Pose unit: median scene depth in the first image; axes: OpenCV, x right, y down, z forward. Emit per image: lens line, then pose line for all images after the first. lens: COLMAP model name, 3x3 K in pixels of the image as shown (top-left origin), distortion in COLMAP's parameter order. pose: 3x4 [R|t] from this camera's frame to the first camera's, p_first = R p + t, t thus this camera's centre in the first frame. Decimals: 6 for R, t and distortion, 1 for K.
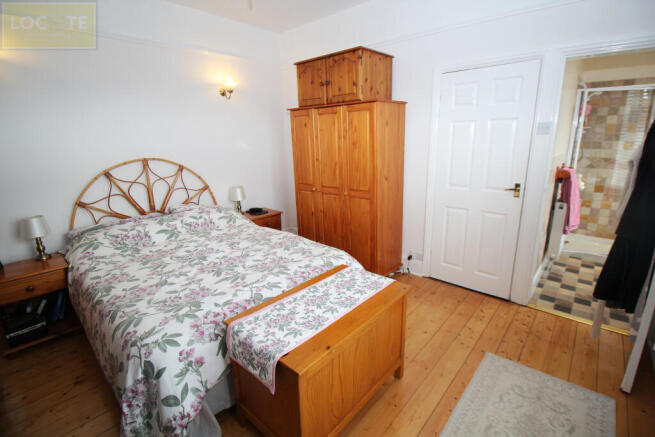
lens RADIAL K [[308.4, 0, 327.5], [0, 308.4, 218.5], [0, 0, 1]] dist [-0.003013, -0.000972]
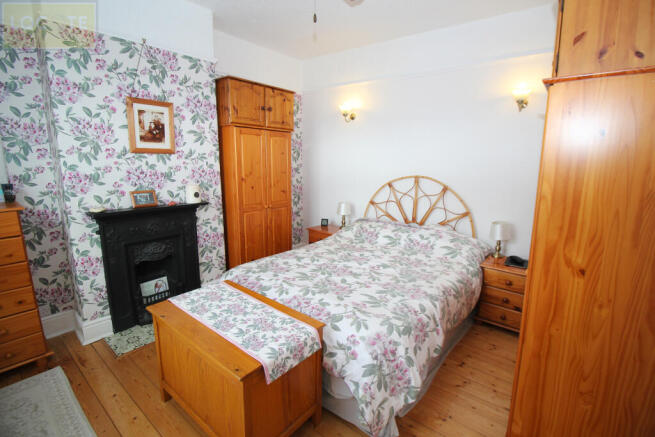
lens RADIAL K [[300.6, 0, 328.7], [0, 300.6, 202.3], [0, 0, 1]] dist [-0.000337, -0.000124]
pose [[0.059420, 0.160606, -0.985228, 0.568752], [-0.272493, 0.952098, 0.138771, -0.187616], [0.960321, 0.260222, 0.100338, 0.673339]]
